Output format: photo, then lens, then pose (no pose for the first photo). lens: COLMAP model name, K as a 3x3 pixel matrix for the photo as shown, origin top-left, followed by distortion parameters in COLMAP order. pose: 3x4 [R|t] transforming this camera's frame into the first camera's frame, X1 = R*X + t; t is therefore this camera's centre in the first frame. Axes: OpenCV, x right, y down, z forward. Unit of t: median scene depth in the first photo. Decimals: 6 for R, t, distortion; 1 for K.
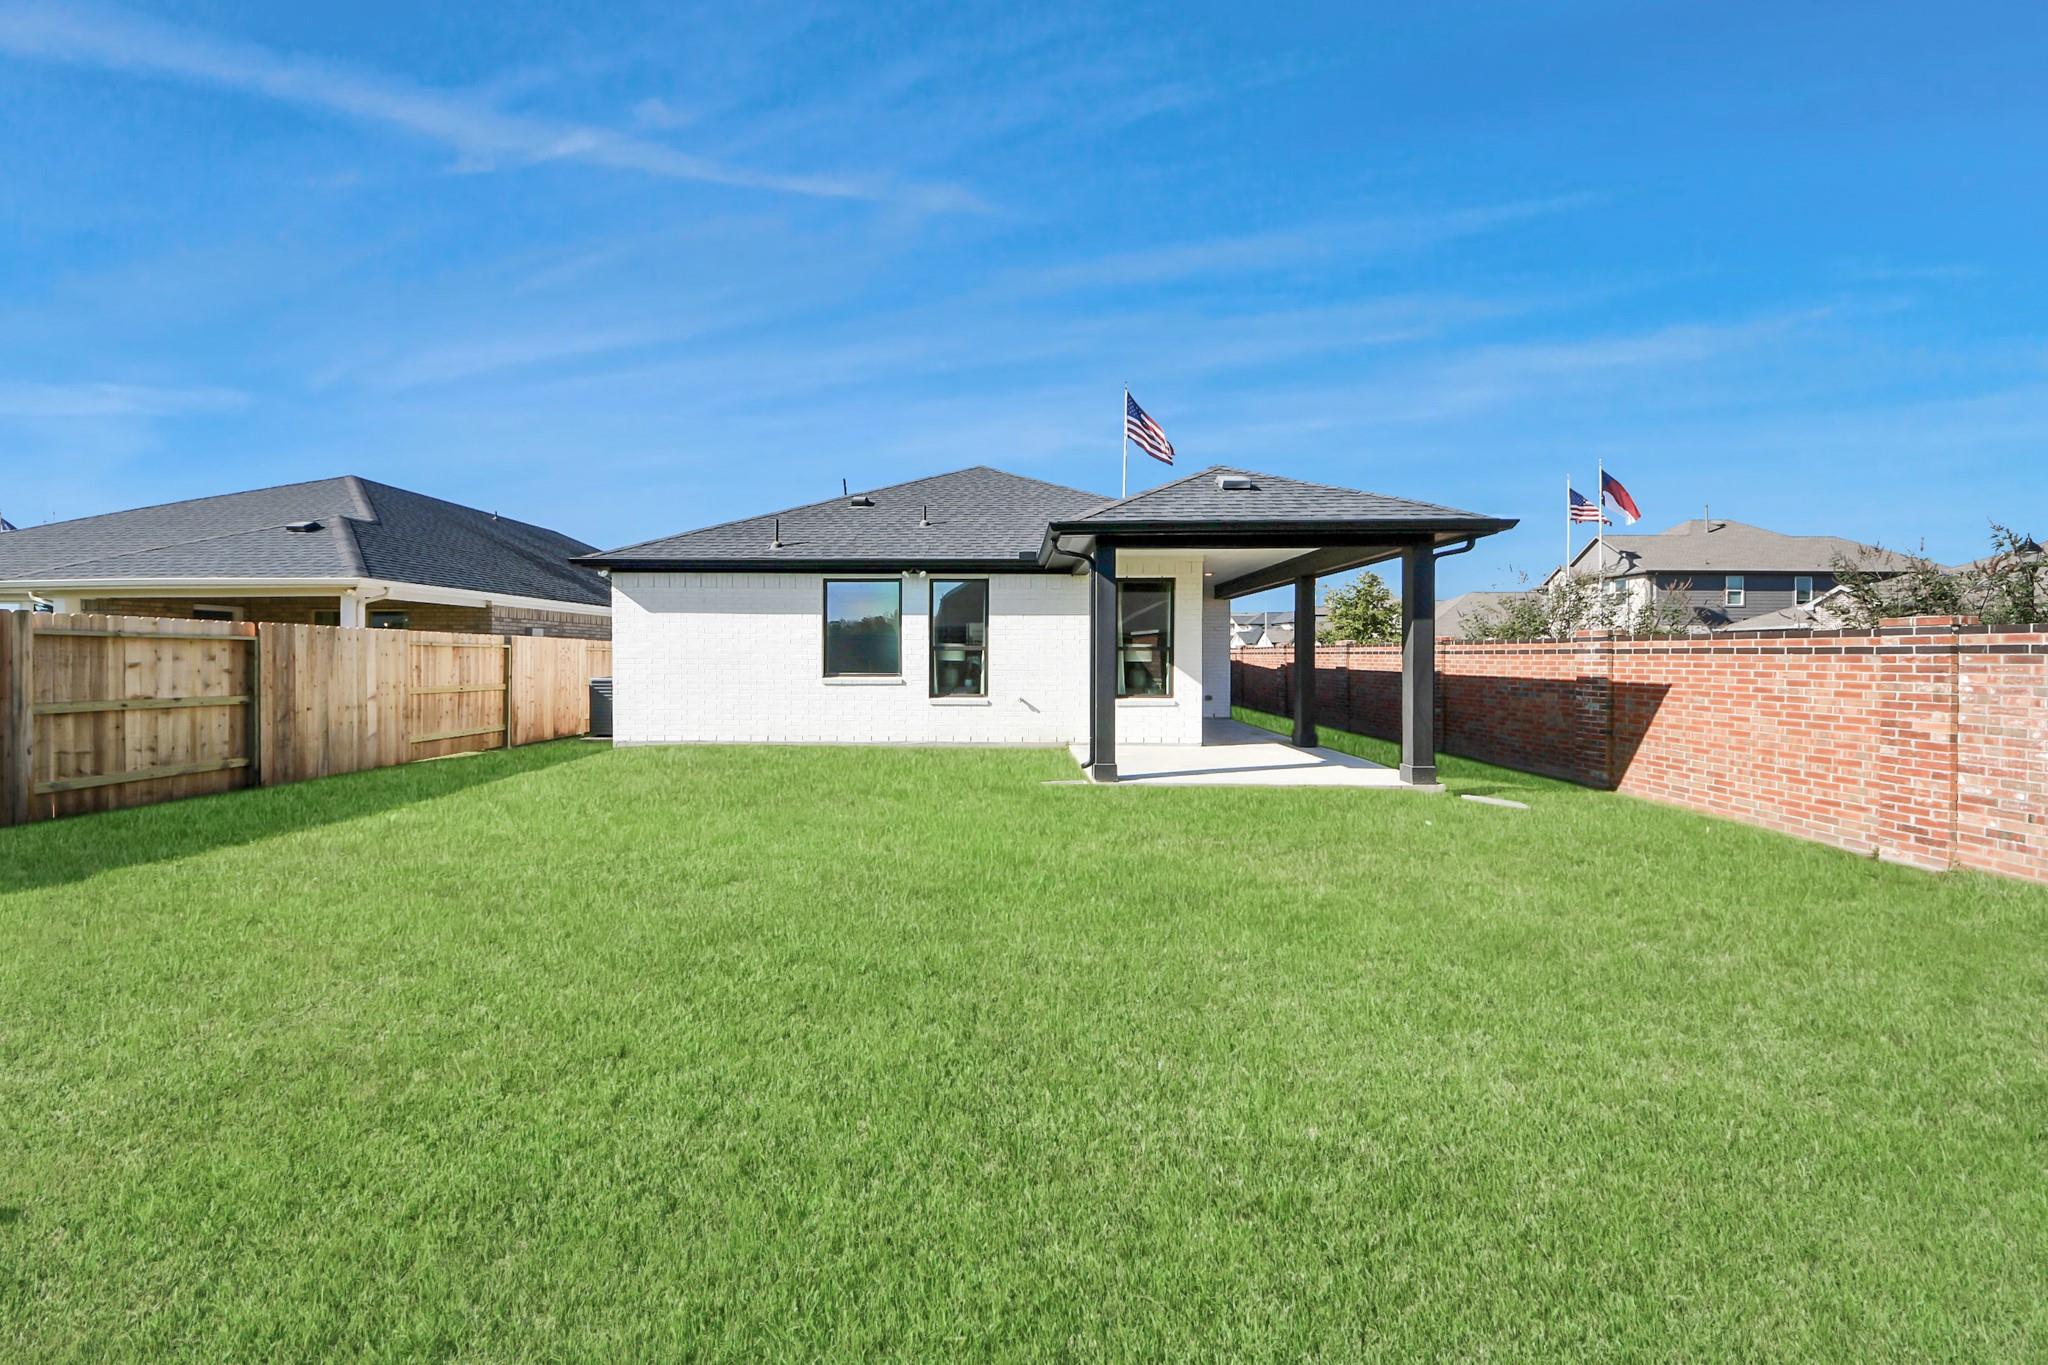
lens RADIAL K [[762.5, 0, 1026.5], [0, 762.5, 693.3], [0, 0, 1]] dist [0.043033, -0.027184]
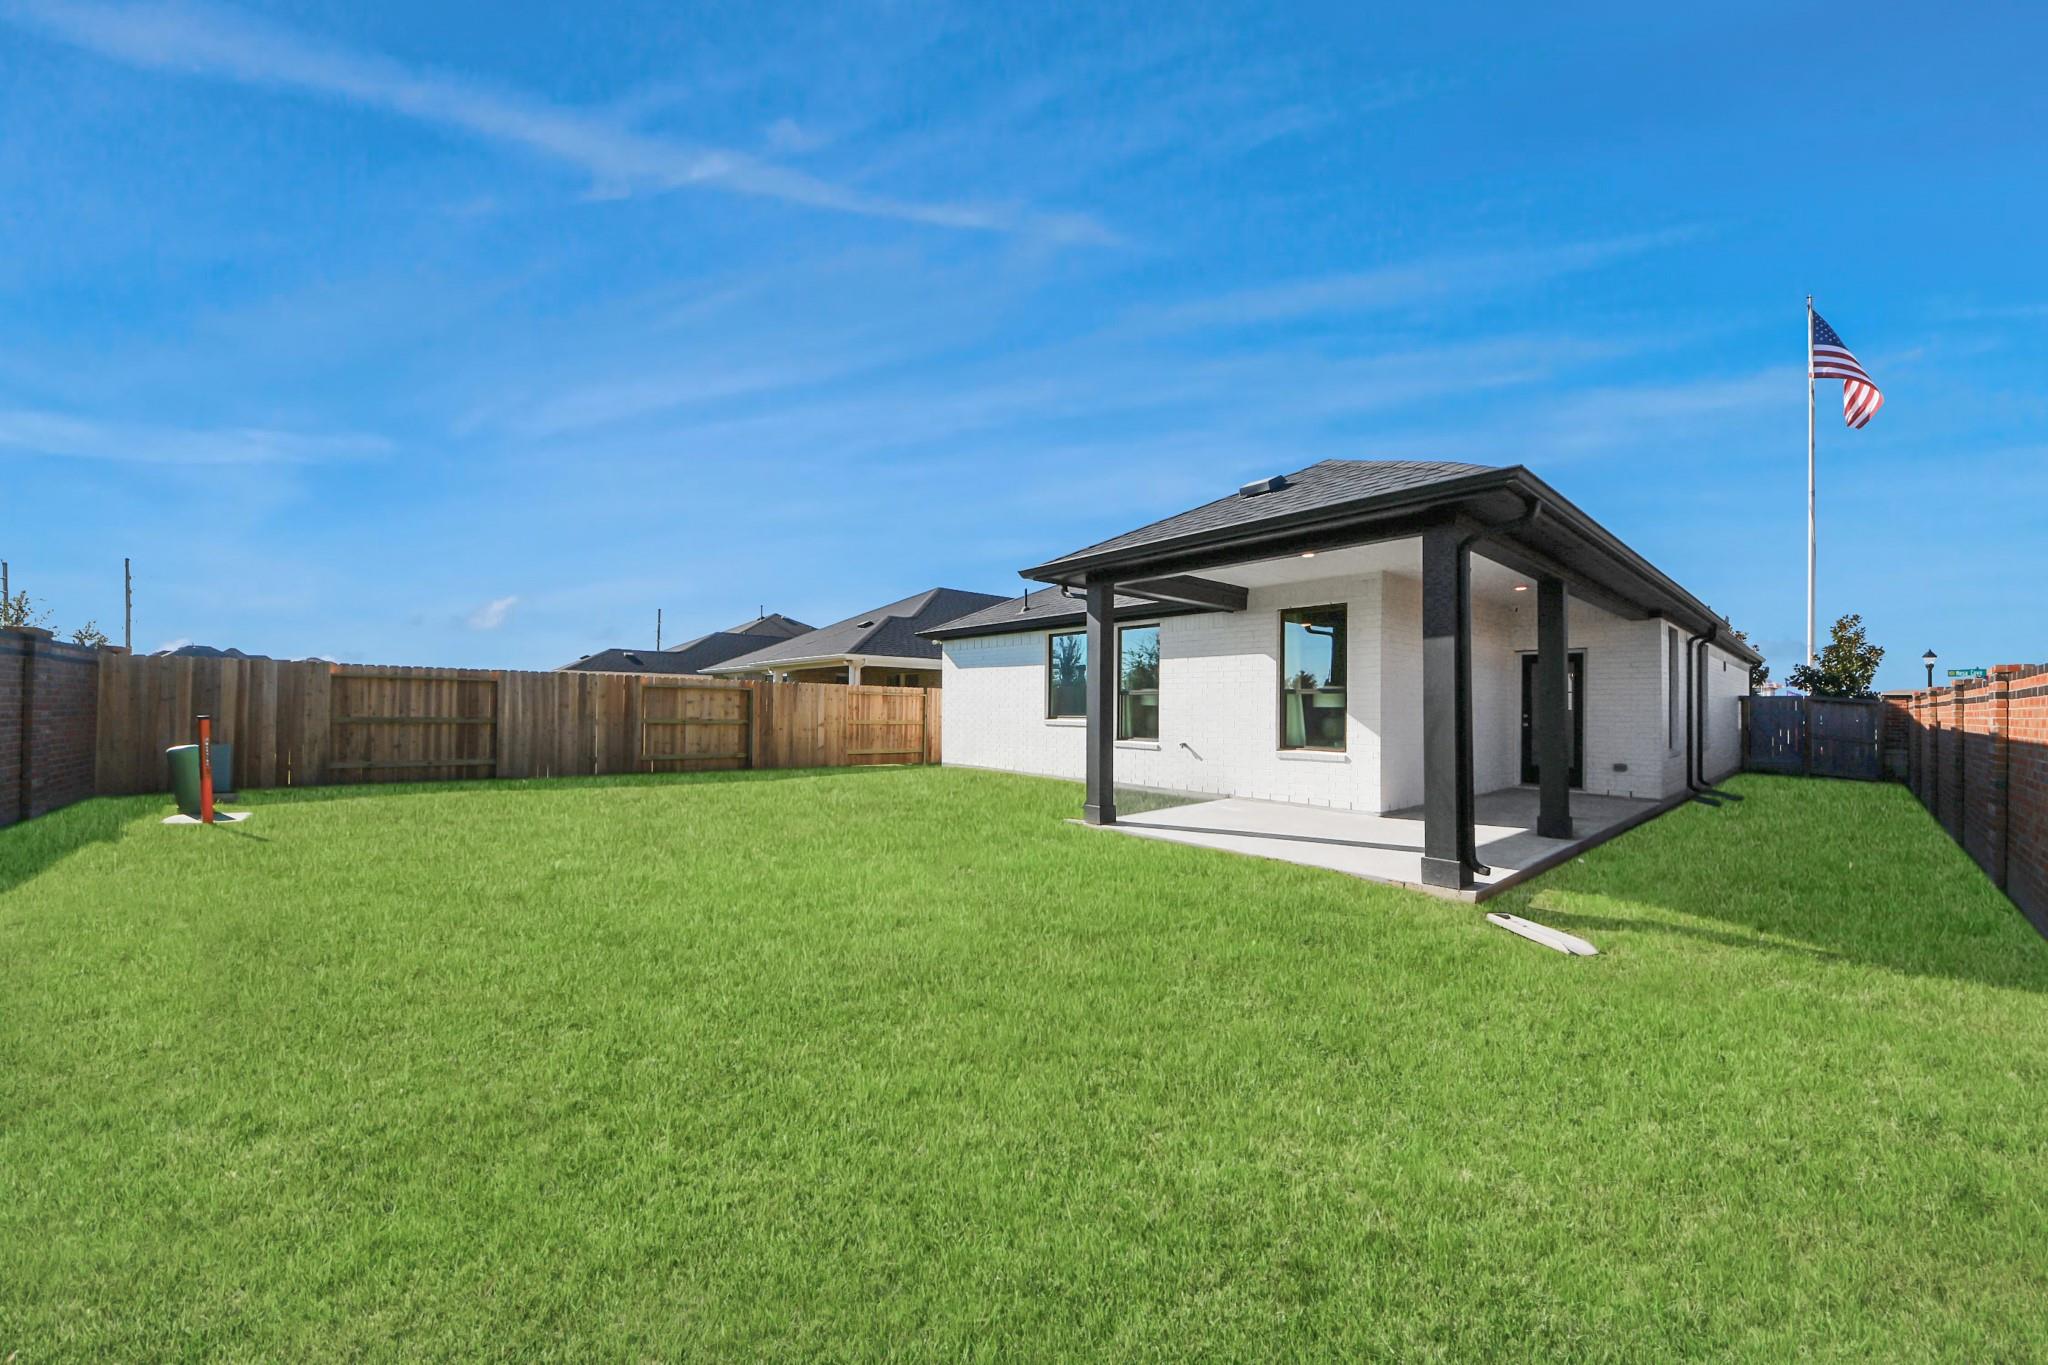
lens RADIAL K [[762.5, 0, 1026.5], [0, 762.5, 693.3], [0, 0, 1]] dist [0.043033, -0.027184]
pose [[0.631982, -0.011094, -0.774904, 0.730848], [-0.046682, 0.997537, -0.052354, 0.004201], [0.773576, 0.069261, 0.629908, 0.290100]]
